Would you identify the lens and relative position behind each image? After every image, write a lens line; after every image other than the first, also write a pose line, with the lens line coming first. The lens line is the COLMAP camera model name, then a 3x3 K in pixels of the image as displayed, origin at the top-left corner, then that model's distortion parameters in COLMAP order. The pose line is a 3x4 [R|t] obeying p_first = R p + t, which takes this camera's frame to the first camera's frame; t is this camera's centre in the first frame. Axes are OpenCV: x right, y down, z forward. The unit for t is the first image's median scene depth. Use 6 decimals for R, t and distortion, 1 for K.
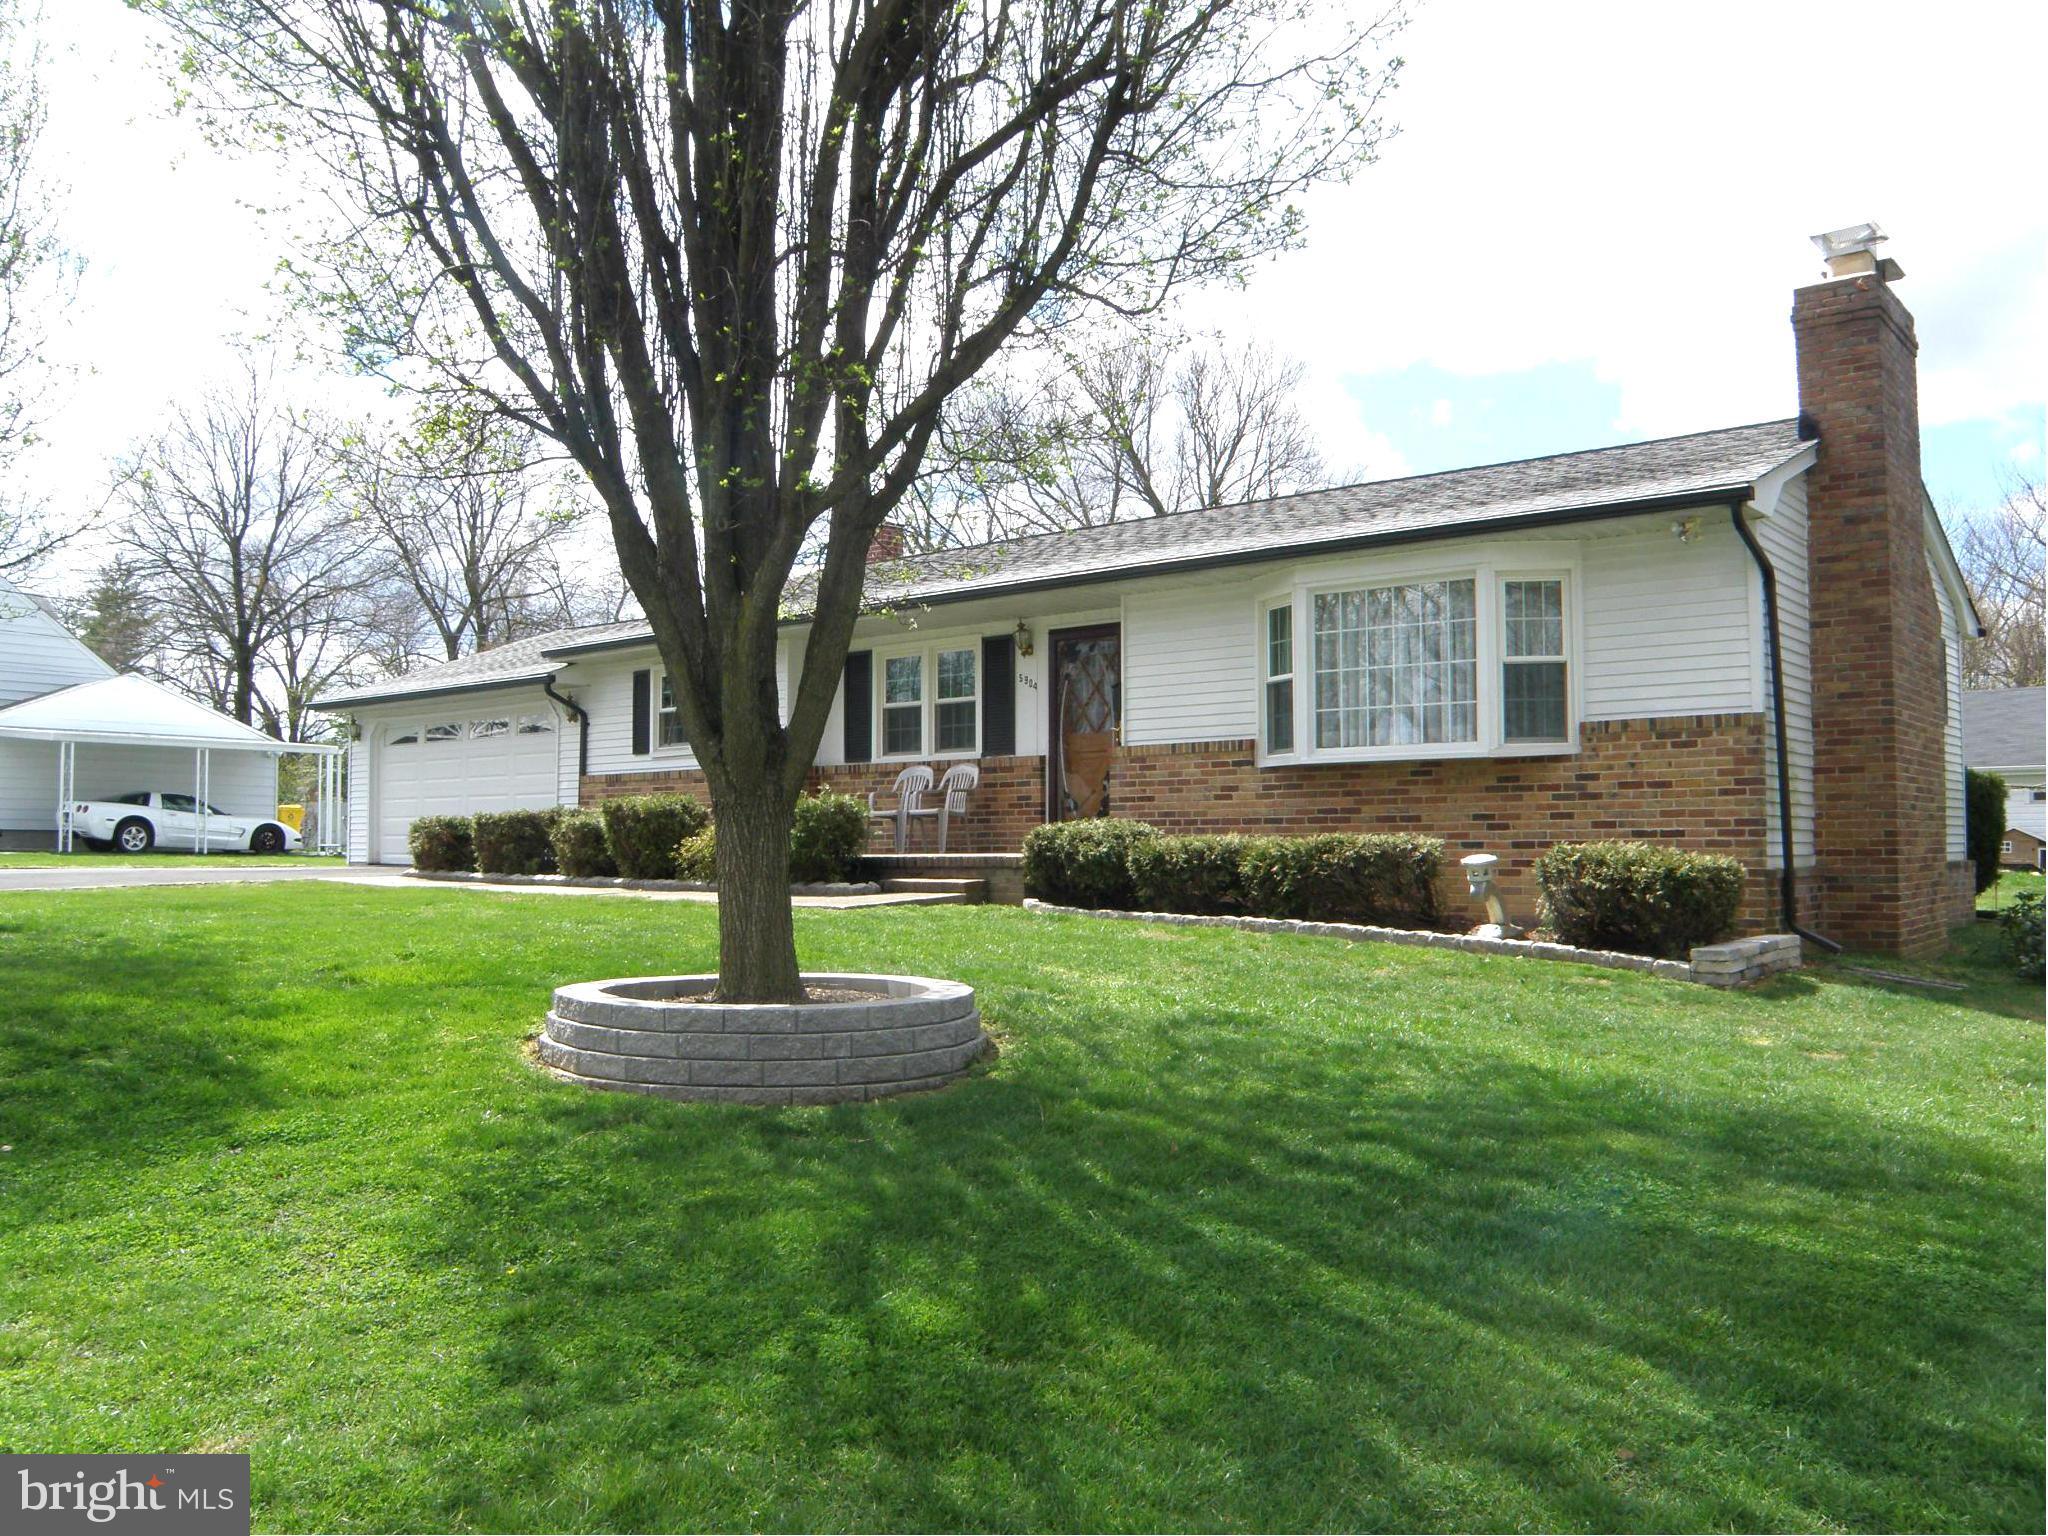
lens RADIAL K [[1624.5, 0, 1024.0], [0, 1624.5, 768.0], [0, 0, 1]] dist [-0.170579, 0.149597]
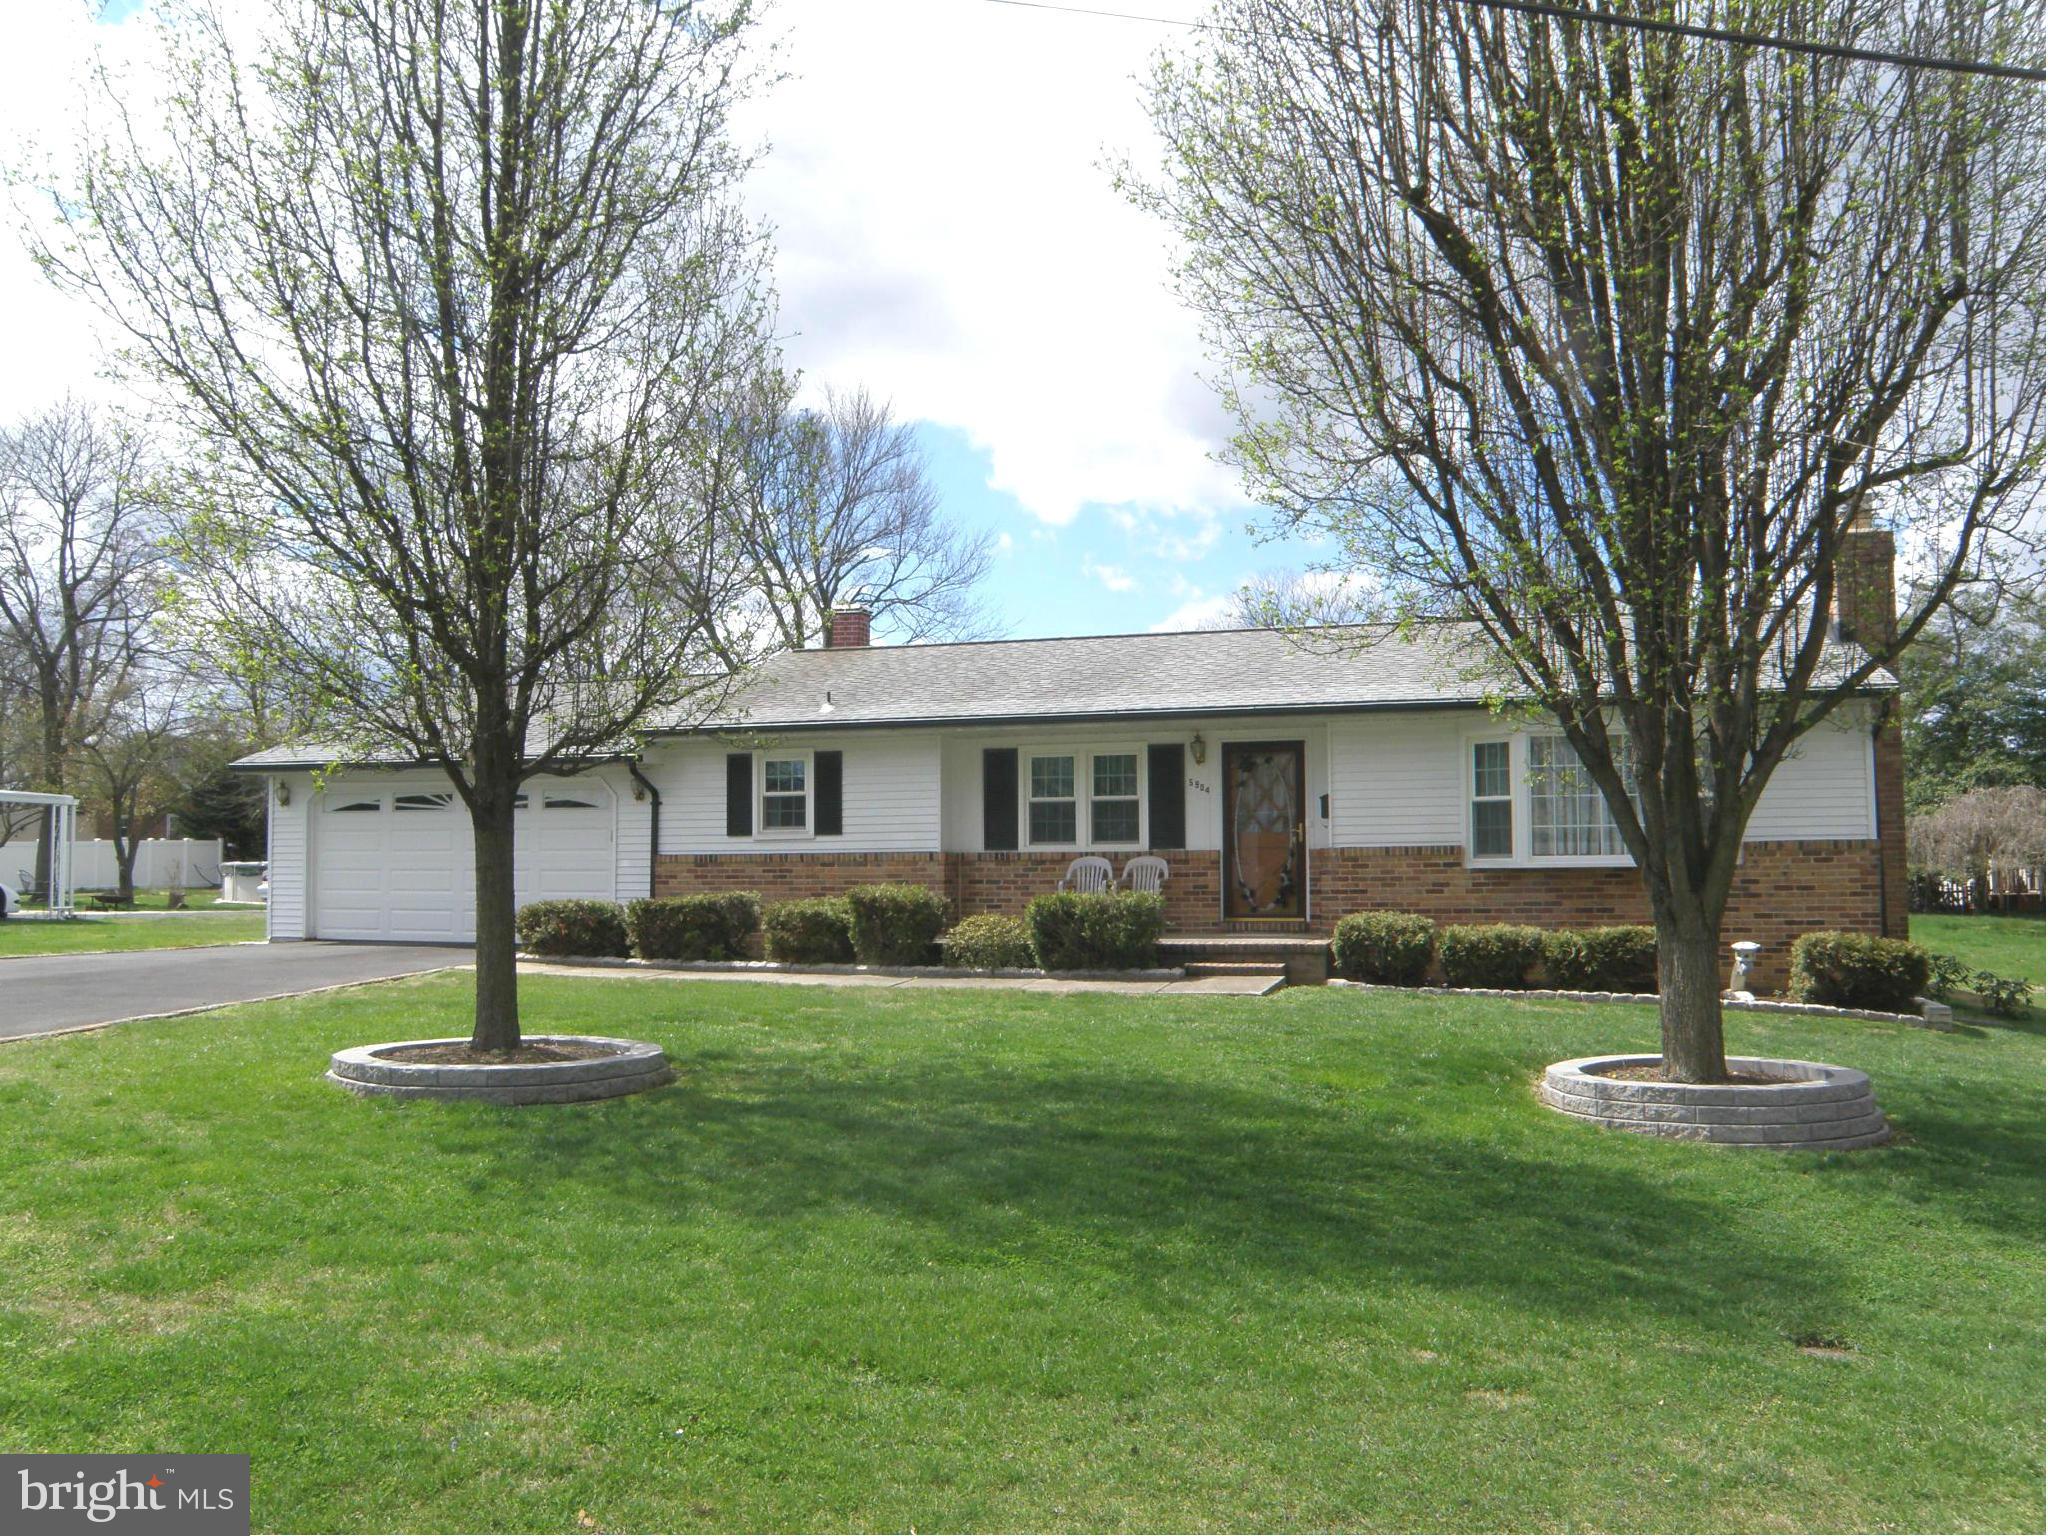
lens RADIAL K [[1624.5, 0, 1024.0], [0, 1624.5, 768.0], [0, 0, 1]] dist [-0.170579, 0.149597]
pose [[0.921436, 0.024316, 0.387769, -0.559447], [-0.016978, 0.999606, -0.022339, -0.037831], [-0.388159, 0.014000, 0.921486, -0.016556]]
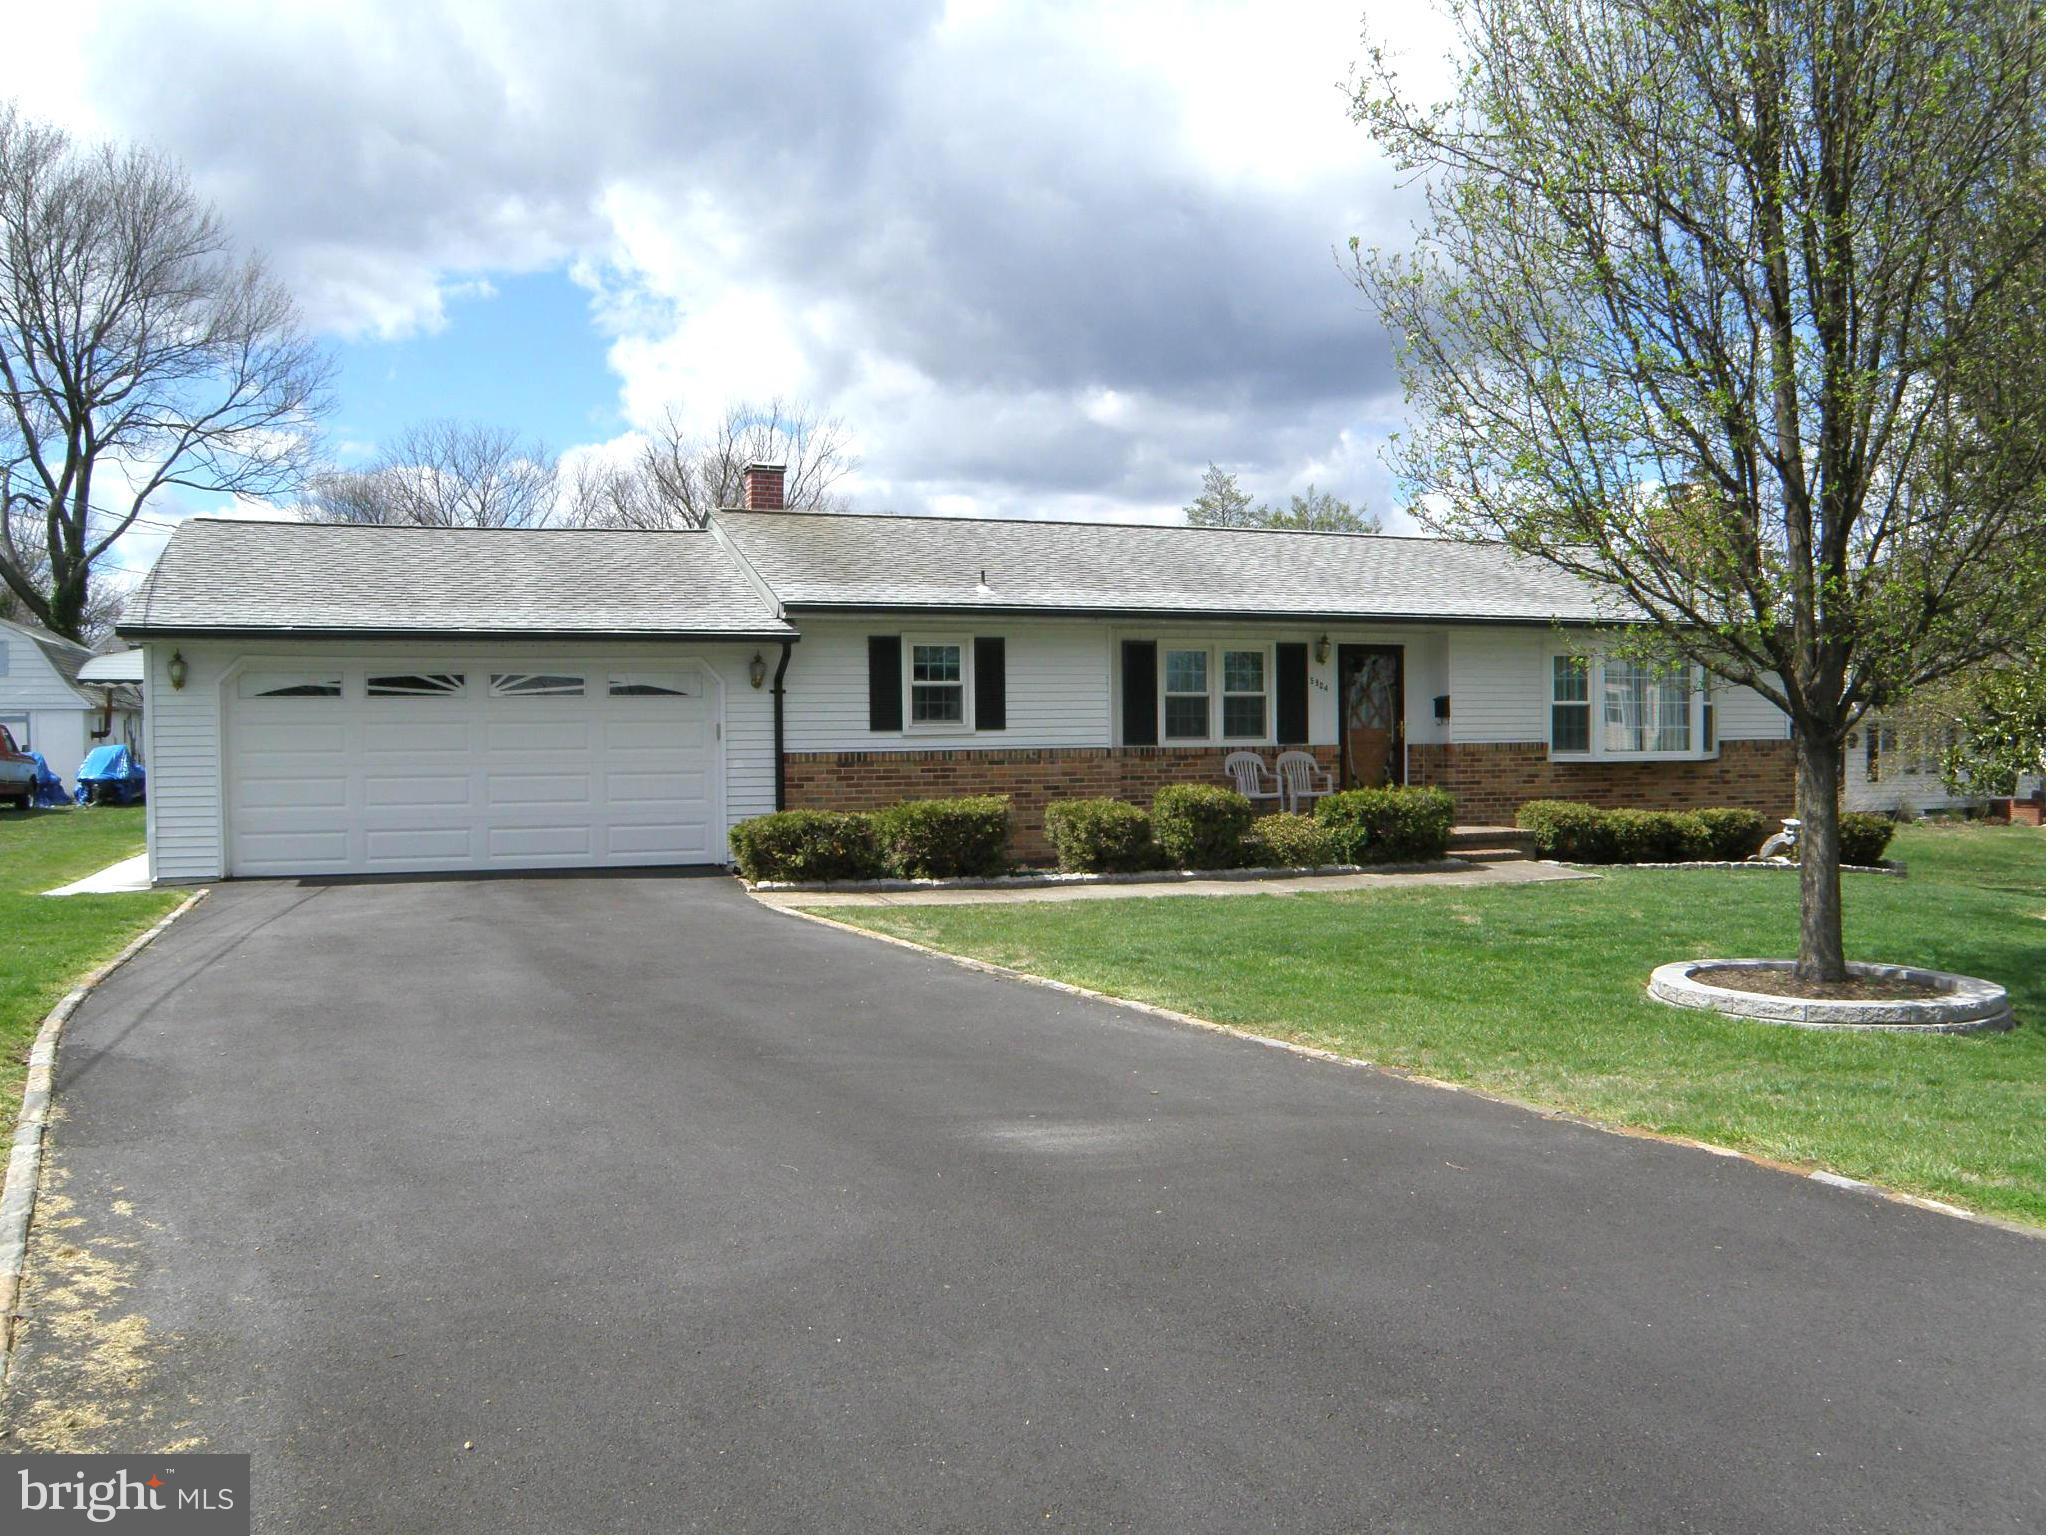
lens RADIAL K [[1624.5, 0, 1024.0], [0, 1624.5, 768.0], [0, 0, 1]] dist [-0.170579, 0.149597]
pose [[0.505570, -0.022287, 0.862498, -1.161180], [-0.036287, 0.998233, 0.047065, -0.039236], [-0.862022, -0.055092, 0.503867, 0.571710]]
